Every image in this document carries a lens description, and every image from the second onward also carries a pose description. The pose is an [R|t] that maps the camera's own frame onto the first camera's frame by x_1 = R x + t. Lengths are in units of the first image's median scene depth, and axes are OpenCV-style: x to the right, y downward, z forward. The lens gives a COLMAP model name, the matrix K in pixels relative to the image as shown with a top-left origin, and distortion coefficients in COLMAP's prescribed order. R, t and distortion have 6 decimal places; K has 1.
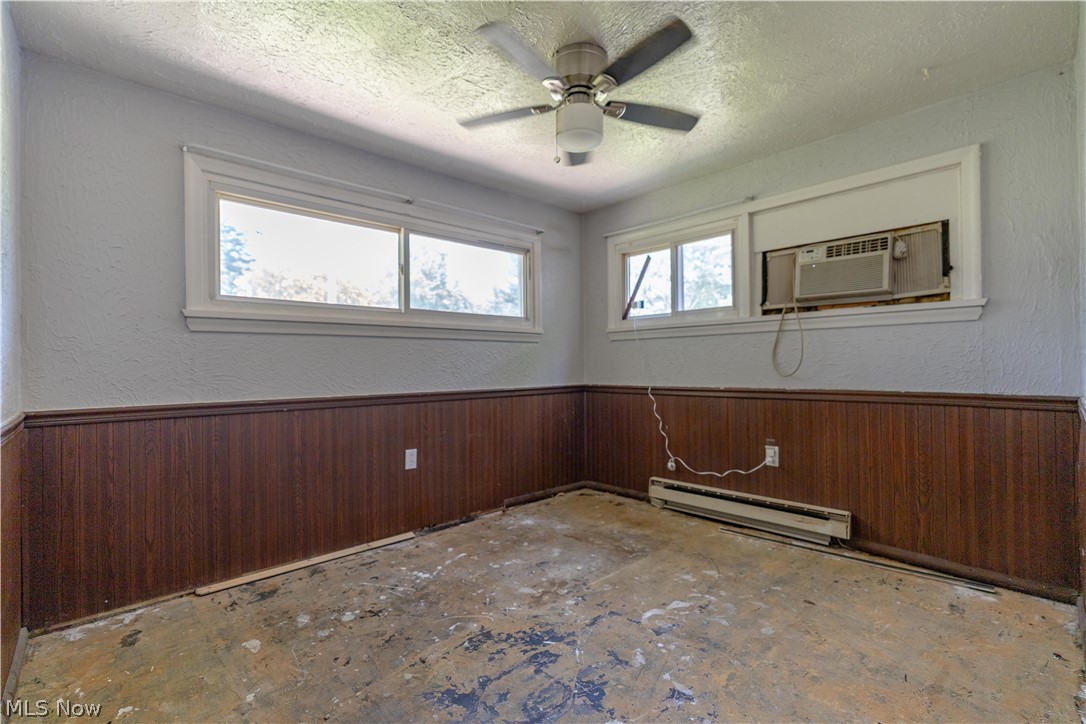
lens RADIAL K [[483.1, 0, 543.0], [0, 483.1, 362.0], [0, 0, 1]] dist [-0.003077, 0.000876]
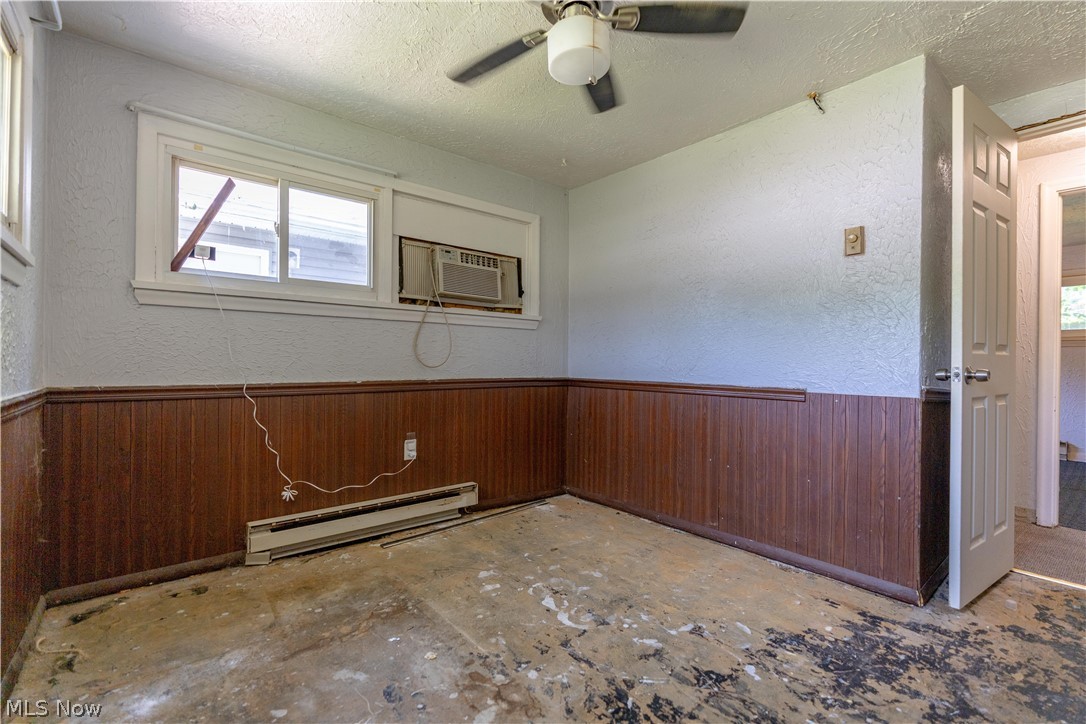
lens RADIAL K [[483.1, 0, 543.0], [0, 483.1, 362.0], [0, 0, 1]] dist [-0.003077, 0.000876]
pose [[0.061660, 0.011262, 0.998034, -0.524115], [-0.017737, 0.999791, -0.010186, 0.025744], [-0.997940, -0.017074, 0.061847, 0.736513]]
